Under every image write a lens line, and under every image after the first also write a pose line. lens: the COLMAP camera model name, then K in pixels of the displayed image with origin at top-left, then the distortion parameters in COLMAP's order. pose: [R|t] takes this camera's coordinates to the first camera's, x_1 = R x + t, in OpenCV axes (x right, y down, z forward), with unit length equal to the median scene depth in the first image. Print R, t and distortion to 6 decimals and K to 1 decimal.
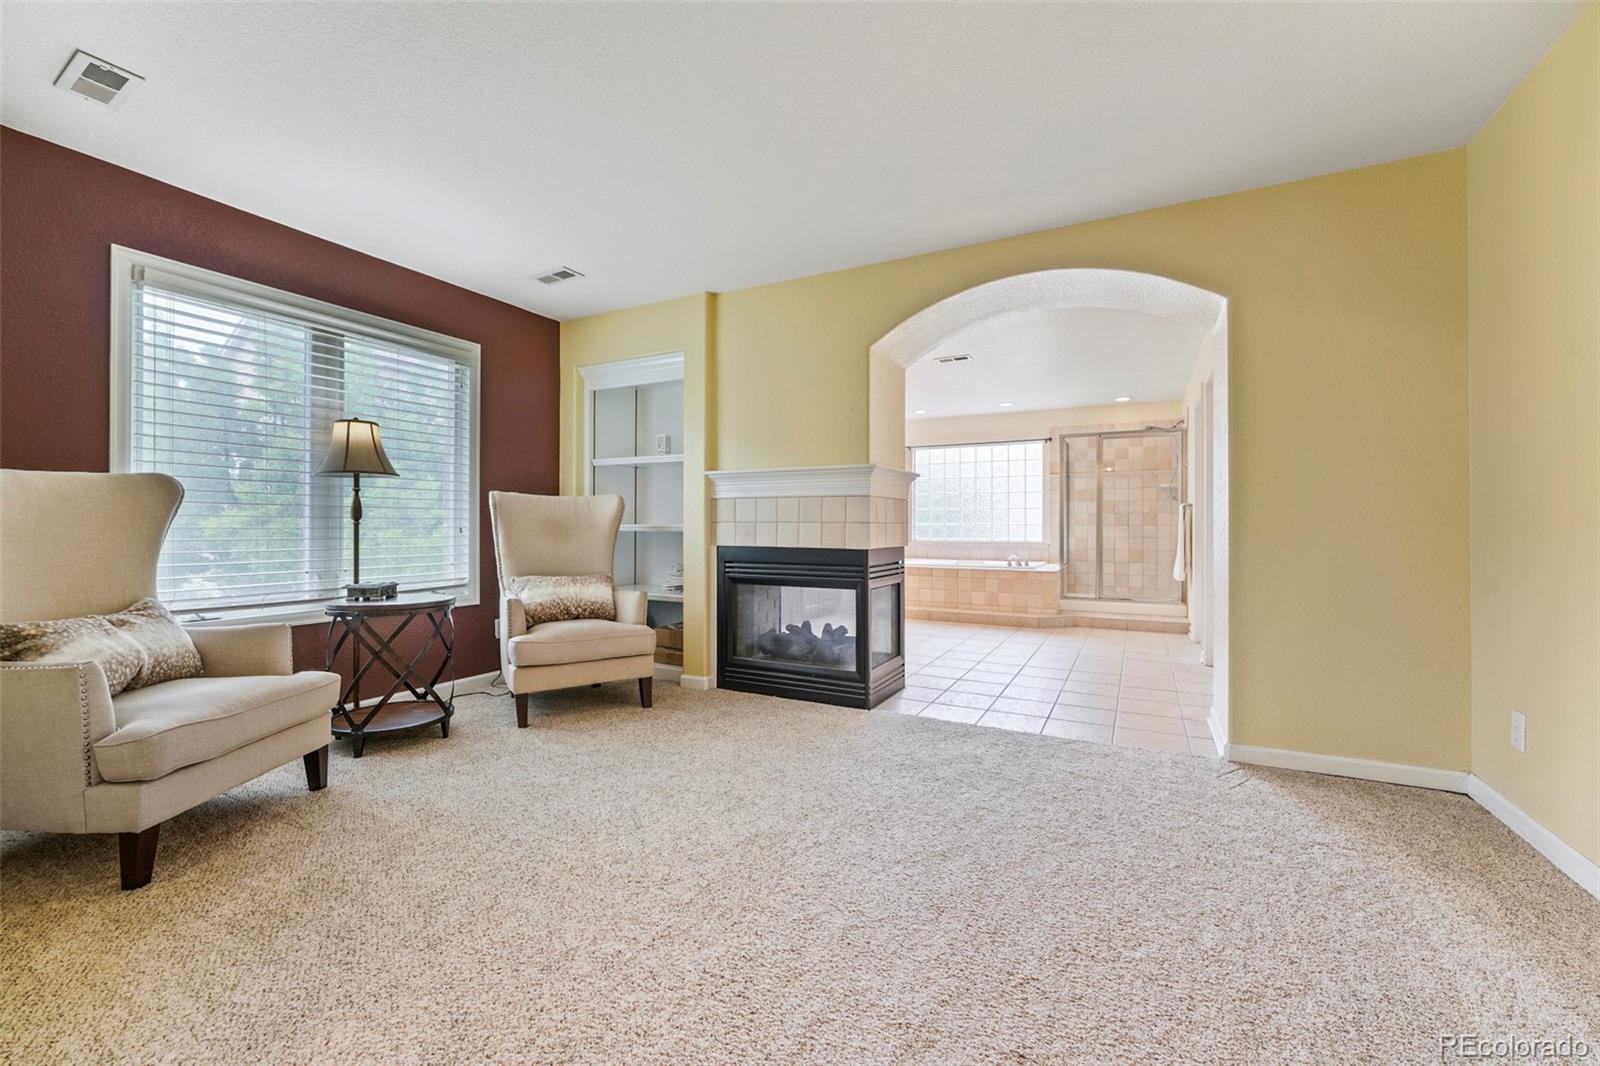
lens RADIAL K [[634.2, 0, 793.6], [0, 634.2, 523.1], [0, 0, 1]] dist [-0.003627, 0.001429]
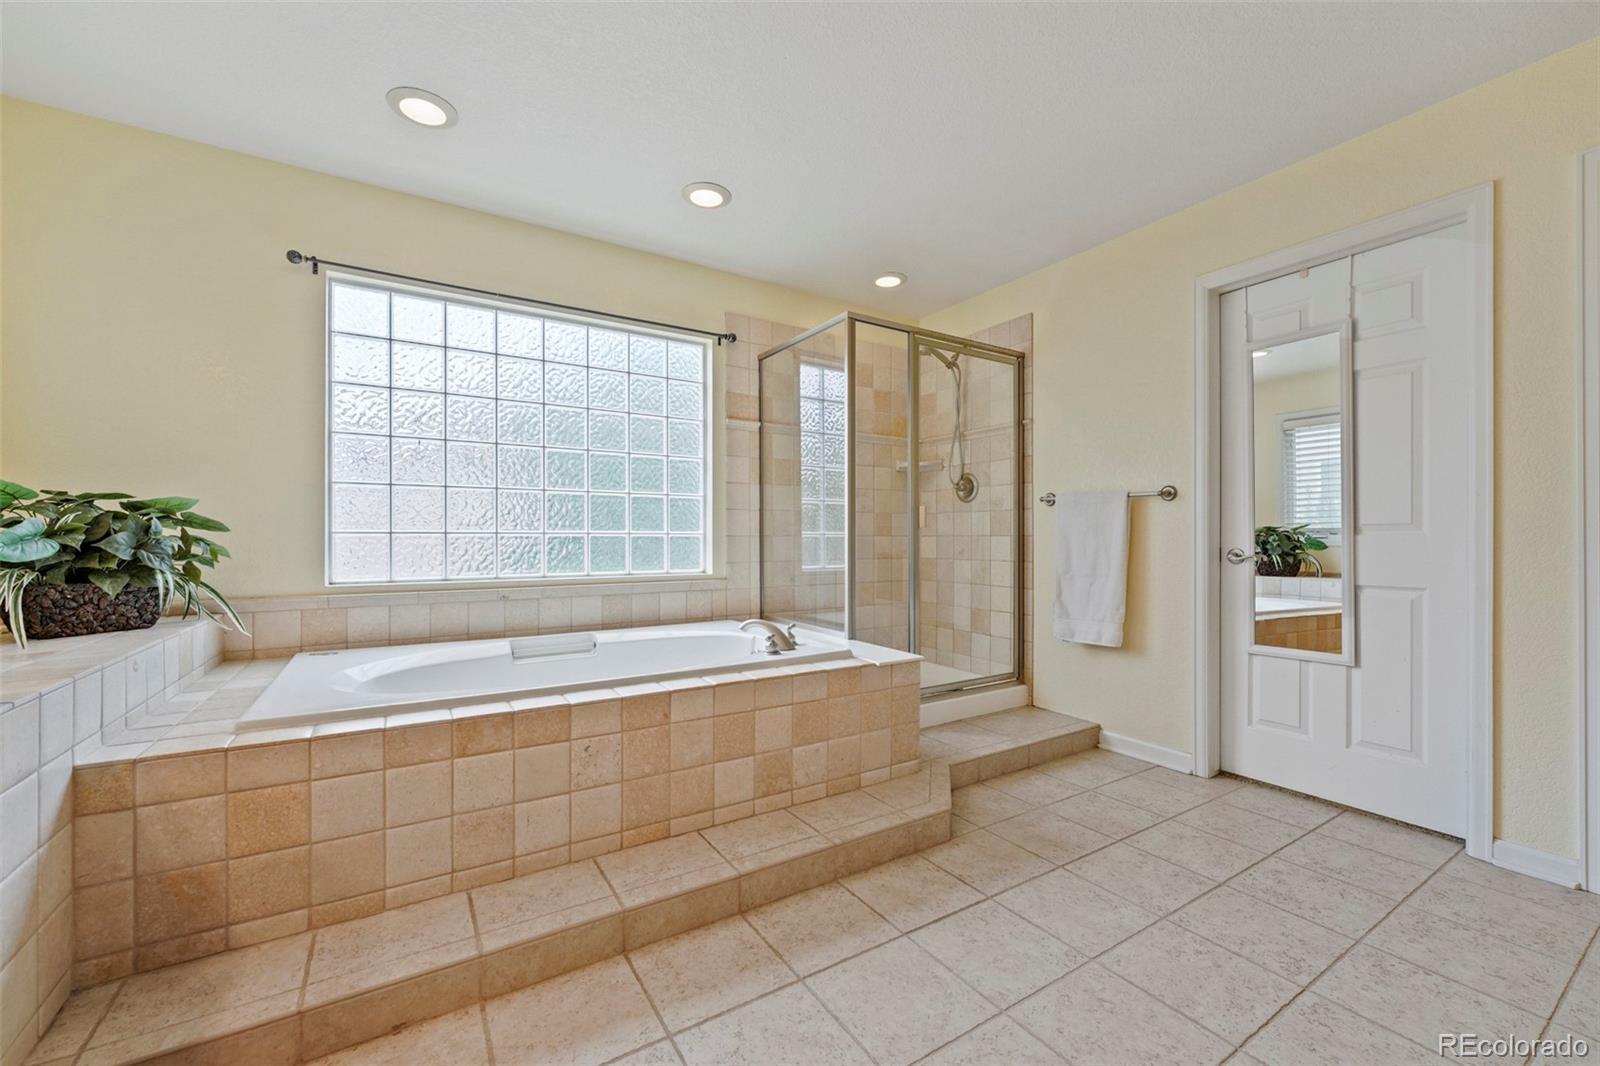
lens RADIAL K [[634.2, 0, 797.0], [0, 634.2, 542.3], [0, 0, 1]] dist [-0.003627, 0.001429]
pose [[0.488231, -0.005319, 0.872698, 0.048507], [-0.000381, 0.999980, 0.006308, 0.006015], [-0.872714, -0.003412, 0.488220, 0.795364]]
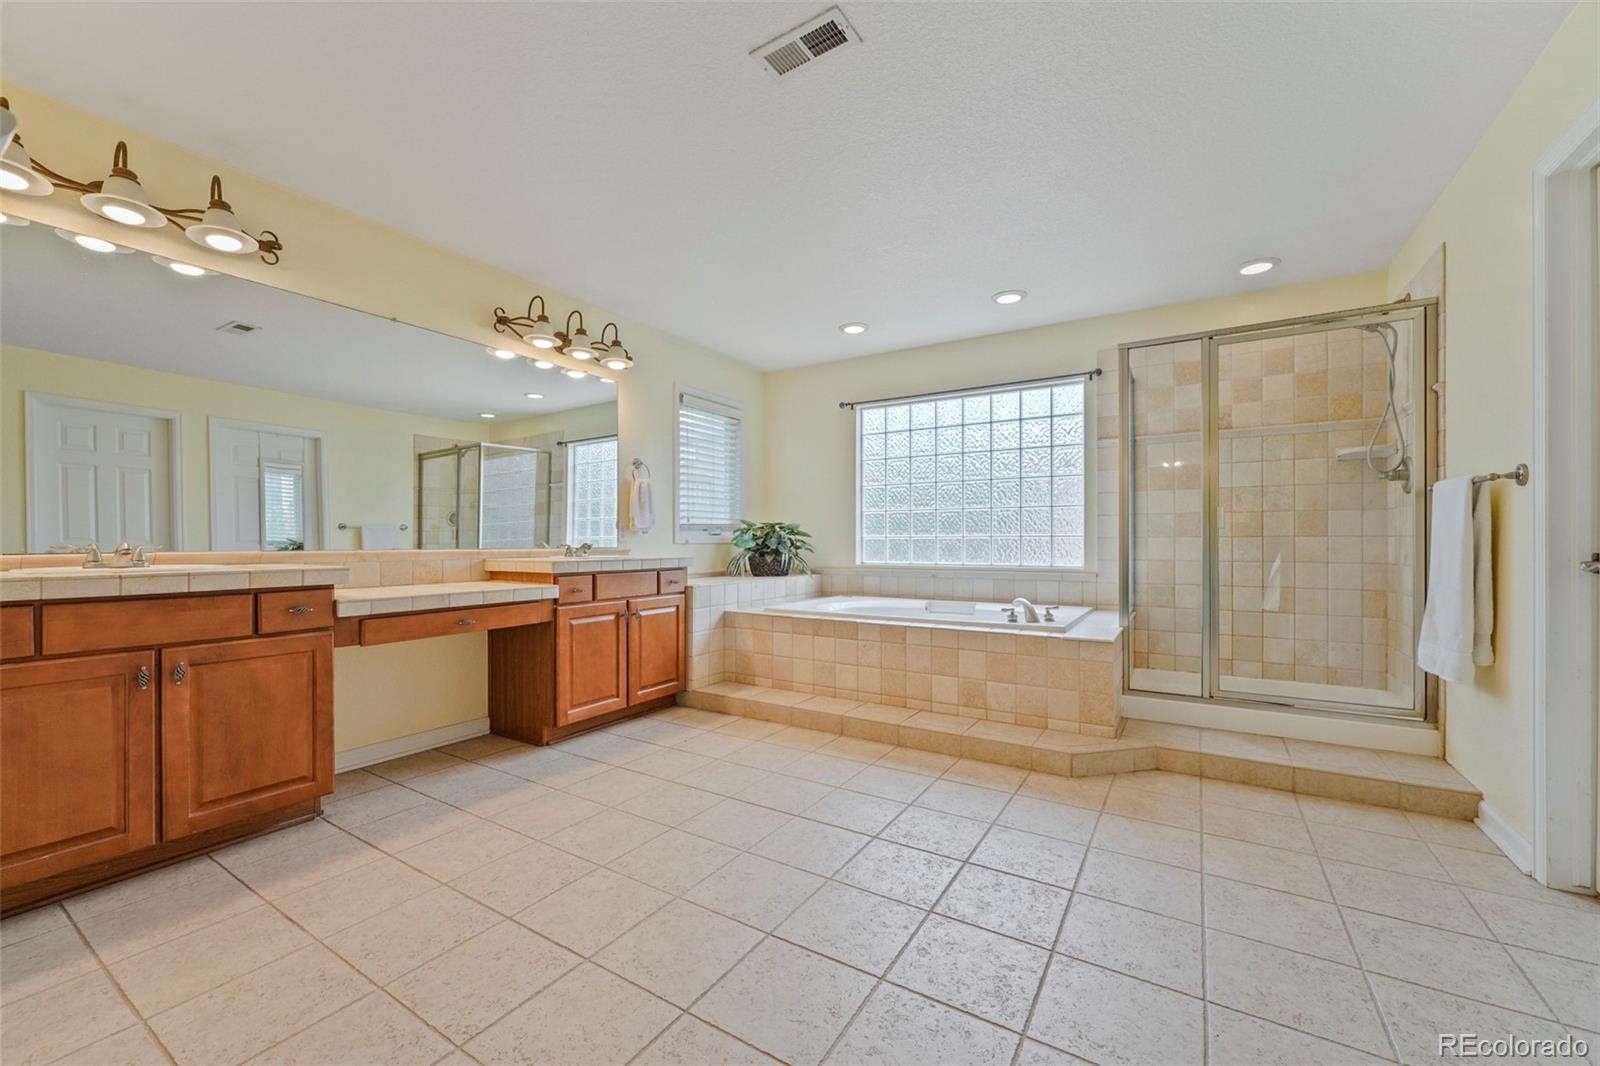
lens RADIAL K [[634.2, 0, 804.7], [0, 634.2, 541.0], [0, 0, 1]] dist [-0.003627, 0.001429]
pose [[0.998645, -0.002596, -0.051985, 0.201933], [0.002760, 0.999991, 0.003078, 0.004851], [0.051976, -0.003217, 0.998643, 0.496310]]
